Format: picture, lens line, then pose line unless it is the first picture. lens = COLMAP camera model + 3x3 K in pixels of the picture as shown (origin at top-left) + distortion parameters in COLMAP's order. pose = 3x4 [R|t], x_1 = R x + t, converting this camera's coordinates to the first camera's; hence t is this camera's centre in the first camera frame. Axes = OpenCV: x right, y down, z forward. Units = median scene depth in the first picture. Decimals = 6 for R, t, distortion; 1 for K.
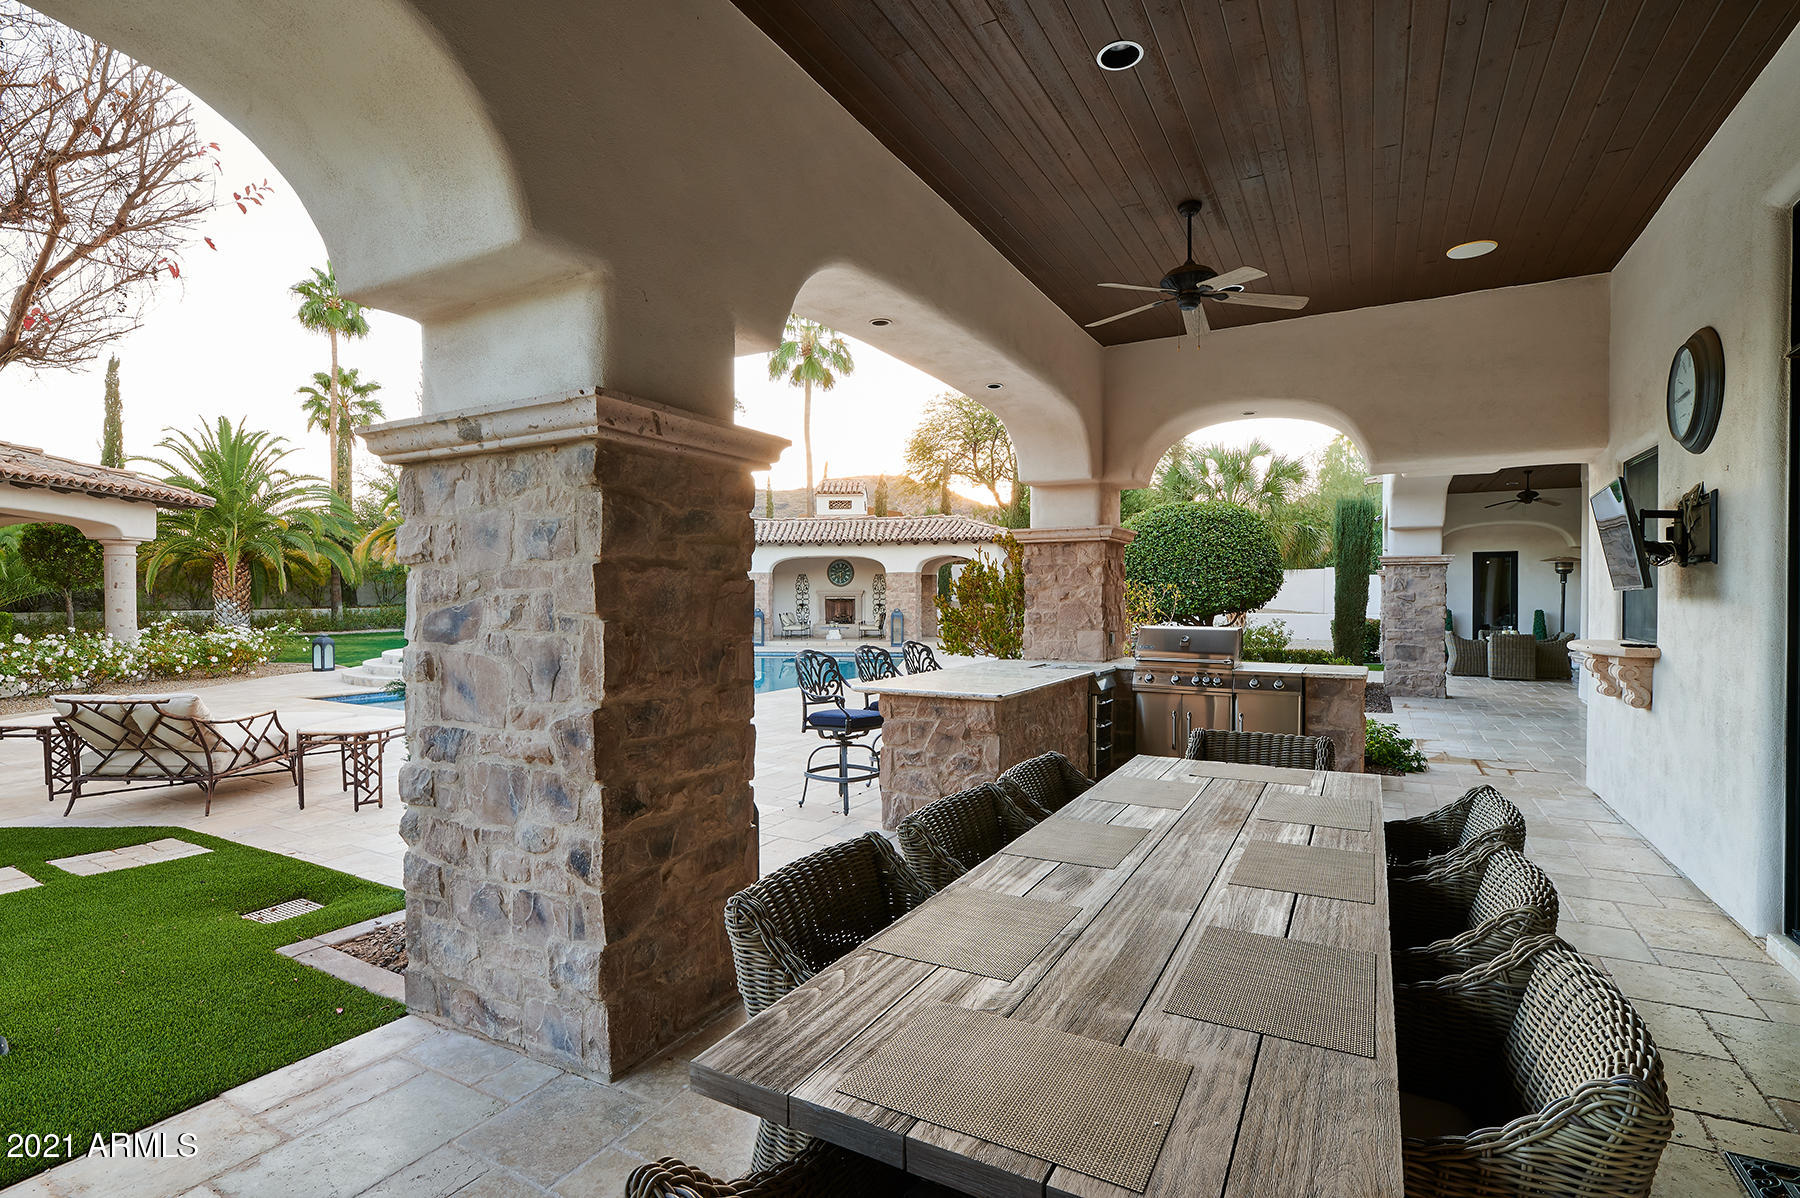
lens RADIAL K [[845.1, 0, 897.3], [0, 845.1, 597.5], [0, 0, 1]] dist [-0.001418, -0.000046]
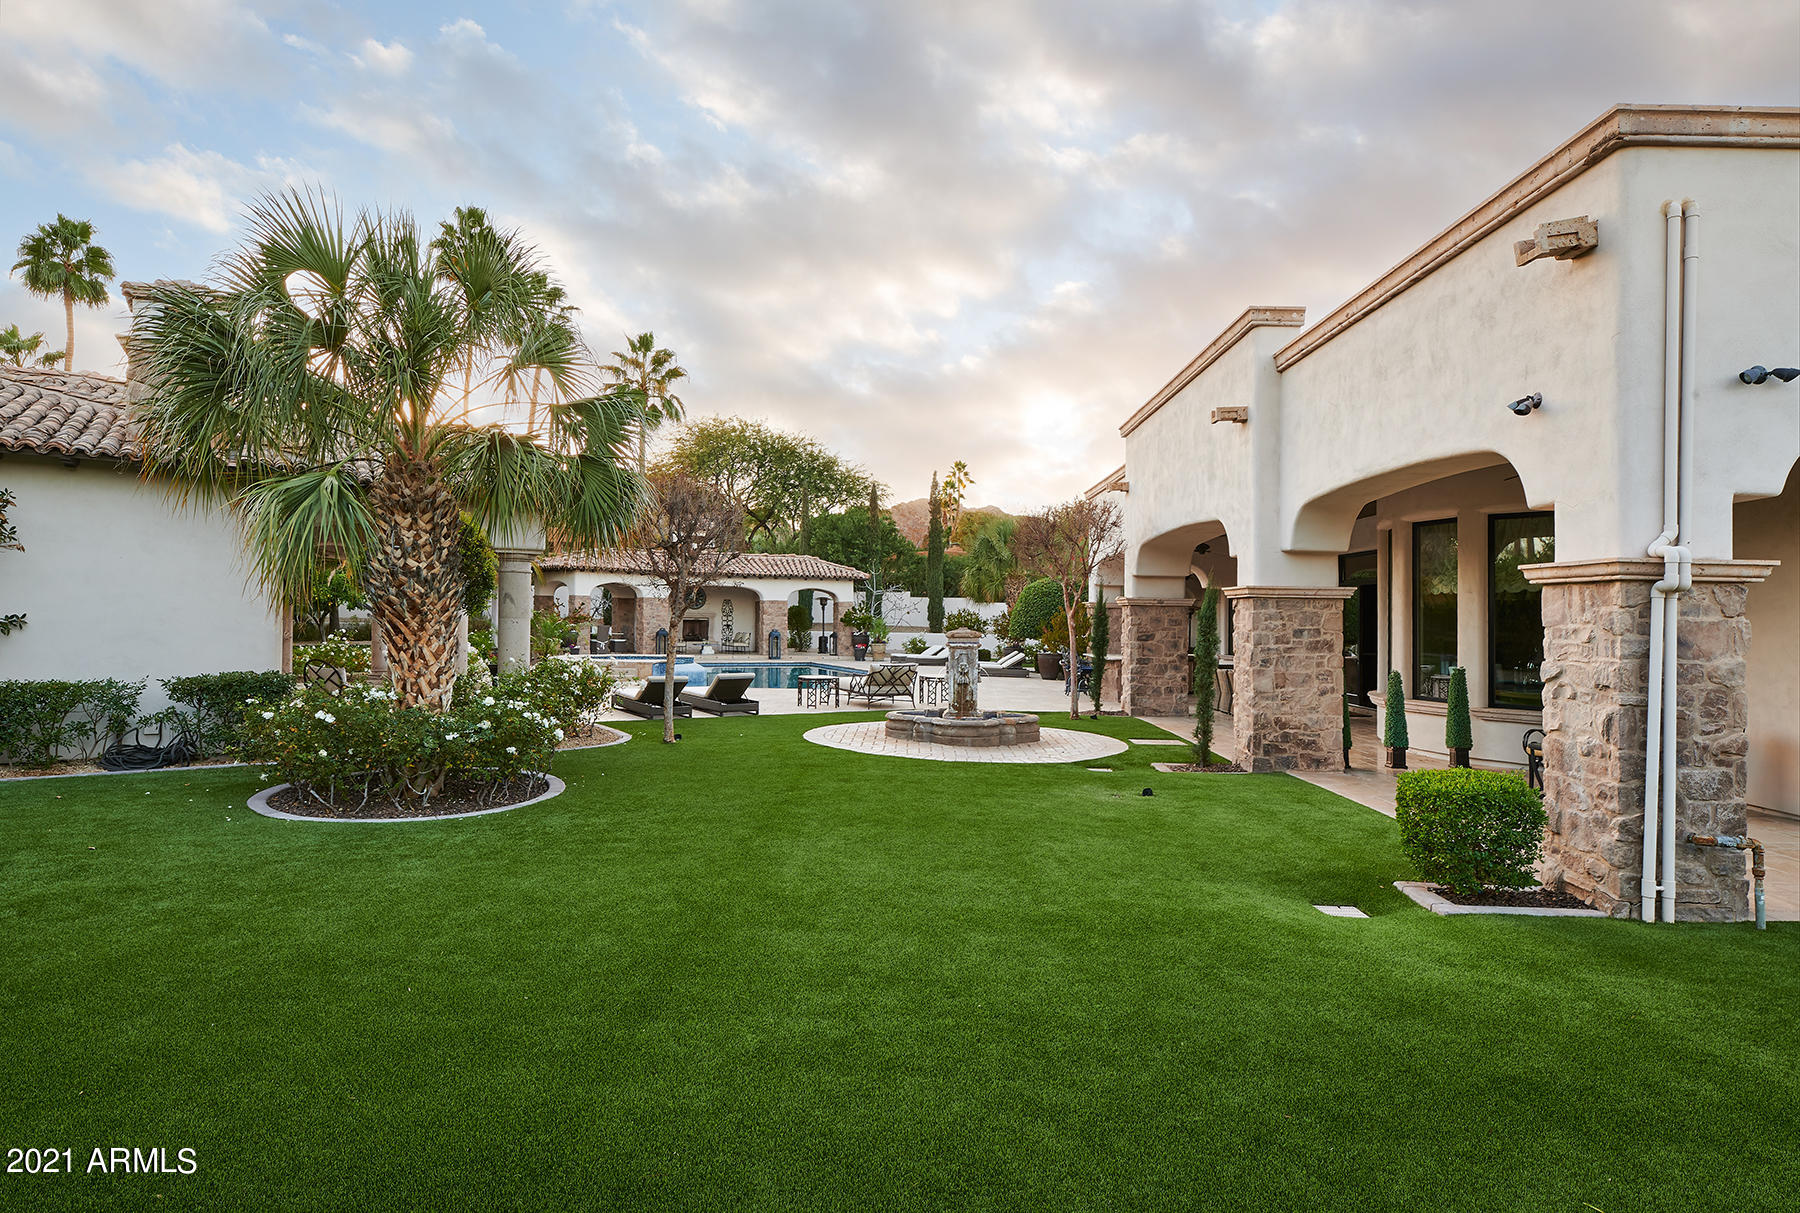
lens RADIAL K [[1064.1, 0, 903.9], [0, 1064.1, 607.2], [0, 0, 1]] dist [0.001862, 0.000271]
pose [[0.878781, 0.021415, 0.476745, -0.581076], [-0.018037, 0.999769, -0.011663, -0.006156], [-0.476885, 0.001650, 0.878964, -0.470339]]
